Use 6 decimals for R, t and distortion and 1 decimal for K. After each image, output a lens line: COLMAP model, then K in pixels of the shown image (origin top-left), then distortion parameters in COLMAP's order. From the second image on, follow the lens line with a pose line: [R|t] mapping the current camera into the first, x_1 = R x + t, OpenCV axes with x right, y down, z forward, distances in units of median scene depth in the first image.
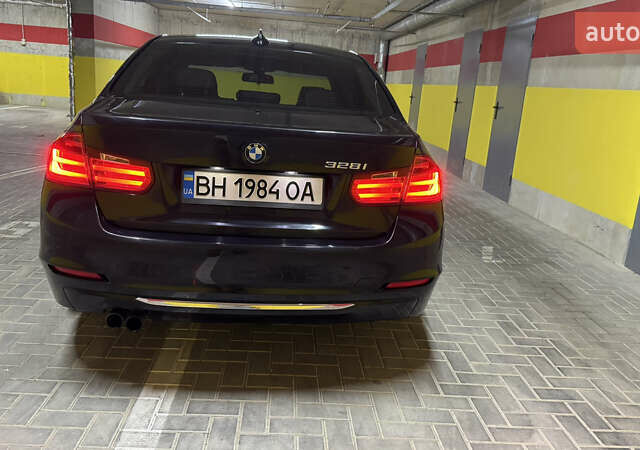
lens RADIAL K [[560.6, 0, 320.2], [0, 560.6, 225.8], [0, 0, 1]] dist [0.115069, -0.197407]
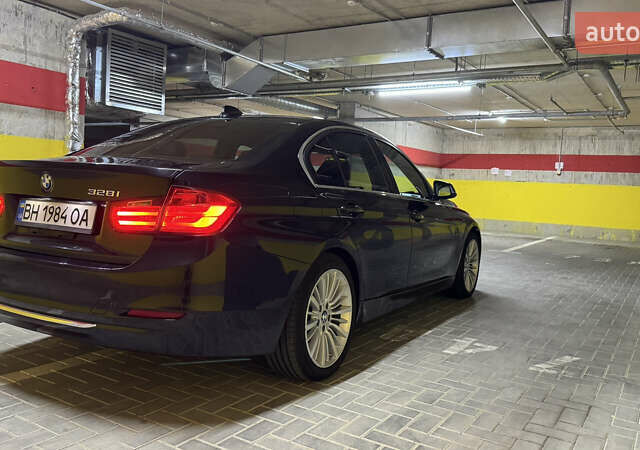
lens RADIAL K [[560.6, 0, 320.8], [0, 560.6, 221.4], [0, 0, 1]] dist [0.115069, -0.197407]
pose [[0.813818, 0.001009, -0.581119, 1.016827], [-0.130123, 0.974923, -0.180537, 0.089929], [0.566364, 0.222541, 0.793541, 0.366610]]
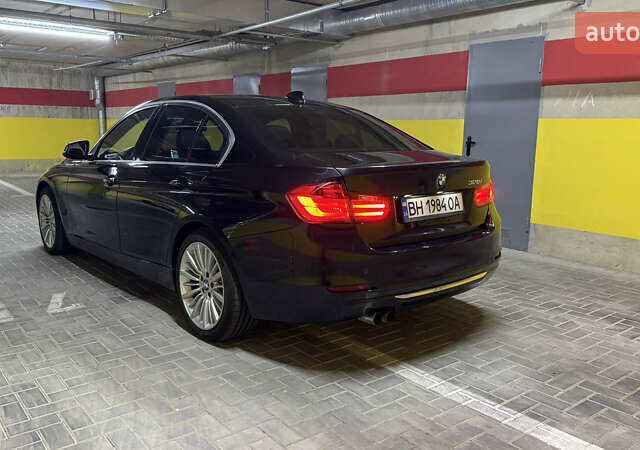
lens RADIAL K [[560.6, 0, 315.5], [0, 560.6, 222.2], [0, 0, 1]] dist [0.115069, -0.197407]
pose [[0.817929, -0.157525, 0.553333, -1.159809], [0.186606, 0.982427, 0.003843, -0.085658], [-0.544215, 0.100112, 0.832951, -0.037170]]
